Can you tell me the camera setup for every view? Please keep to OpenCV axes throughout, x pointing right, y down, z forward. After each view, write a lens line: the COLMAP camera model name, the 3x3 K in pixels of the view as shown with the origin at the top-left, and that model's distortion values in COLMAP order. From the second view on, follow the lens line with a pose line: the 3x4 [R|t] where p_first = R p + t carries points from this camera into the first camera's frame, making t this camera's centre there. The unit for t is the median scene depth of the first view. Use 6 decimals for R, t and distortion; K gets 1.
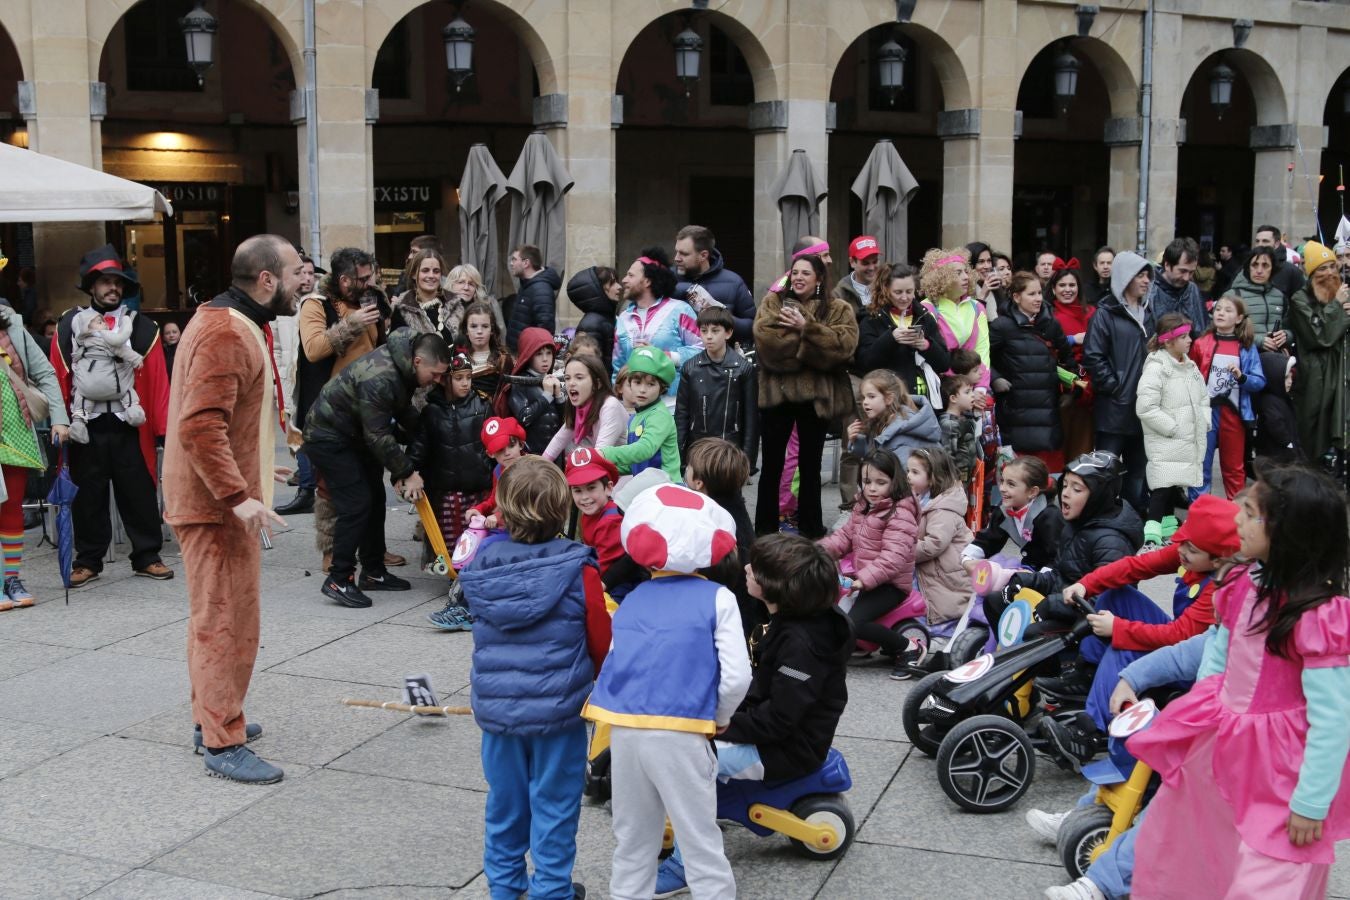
lens RADIAL K [[1448.8, 0, 675.0], [0, 1448.8, 450.0], [0, 0, 1]] dist [-0.132925, 0.085148]
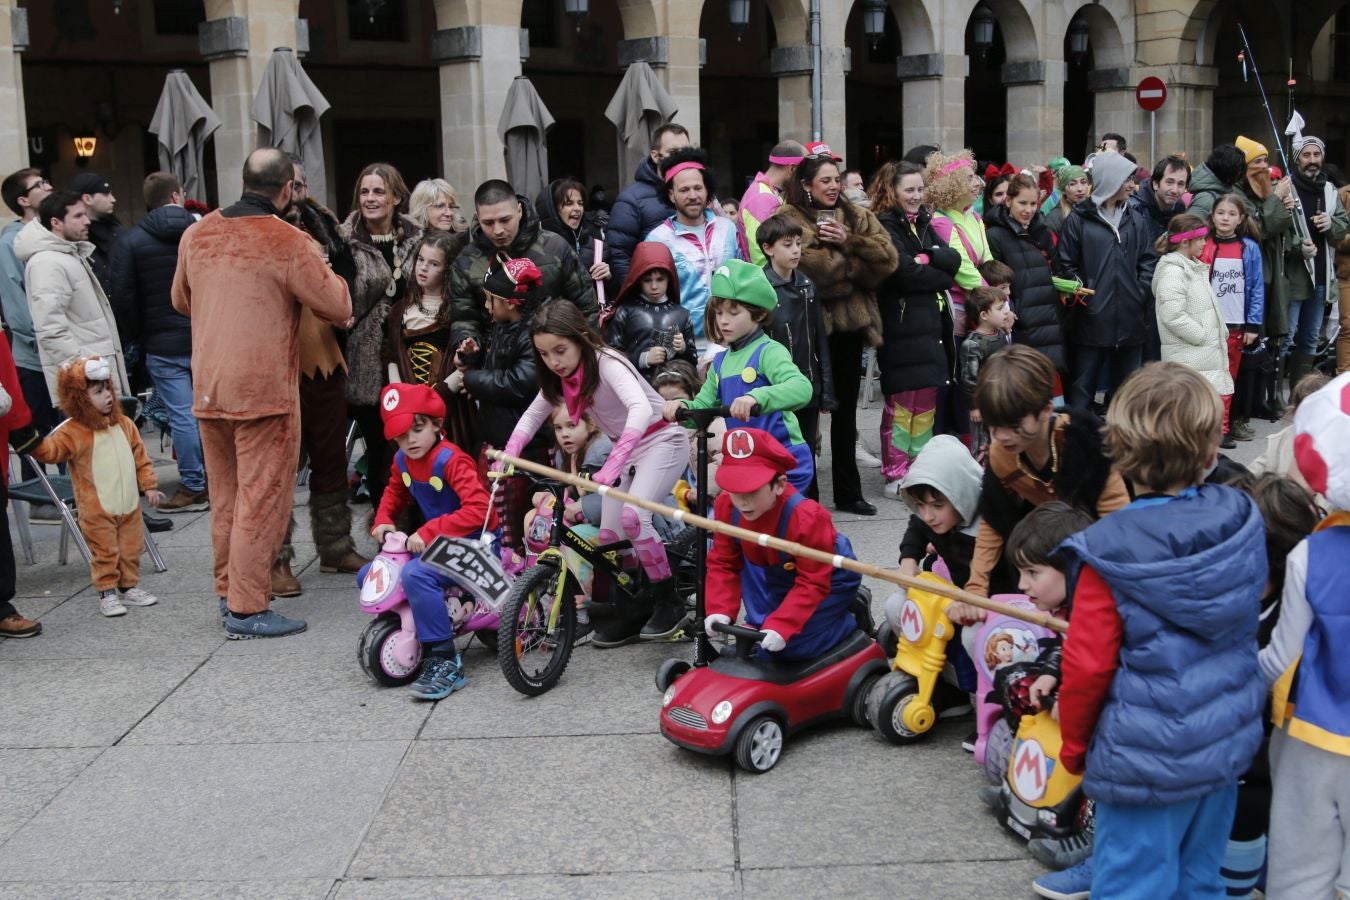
lens RADIAL K [[1448.8, 0, 675.0], [0, 1448.8, 450.0], [0, 0, 1]] dist [-0.132925, 0.085148]
pose [[0.940623, -0.086438, 0.328263, -0.119166], [0.077124, 0.996165, 0.041313, -0.002783], [-0.330575, -0.013543, 0.943683, 0.091997]]
